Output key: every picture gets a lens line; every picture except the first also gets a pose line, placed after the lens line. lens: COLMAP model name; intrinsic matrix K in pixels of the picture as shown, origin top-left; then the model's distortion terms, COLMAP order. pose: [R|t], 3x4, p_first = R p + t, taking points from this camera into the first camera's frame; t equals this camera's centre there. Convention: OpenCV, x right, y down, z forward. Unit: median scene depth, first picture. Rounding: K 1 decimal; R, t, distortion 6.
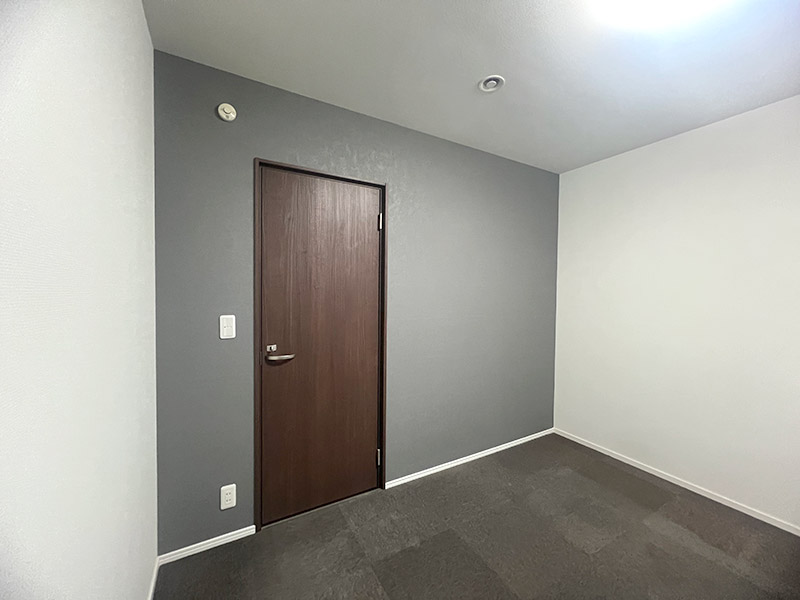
lens RADIAL K [[320.0, 0, 400.0], [0, 320.0, 300.0], [0, 0, 1]] dist [-0.000799, 0.000045]
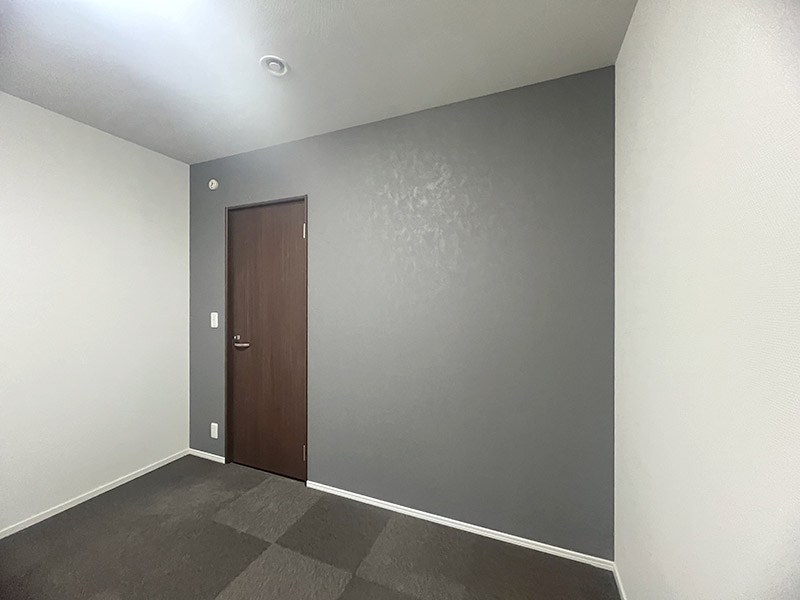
lens RADIAL K [[320.0, 0, 400.0], [0, 320.0, 300.0], [0, 0, 1]] dist [-0.000799, 0.000045]
pose [[0.608213, -0.005918, -0.793752, 1.117394], [-0.016807, 0.999652, -0.020332, 0.001942], [0.793596, 0.025707, 0.607902, 0.684122]]
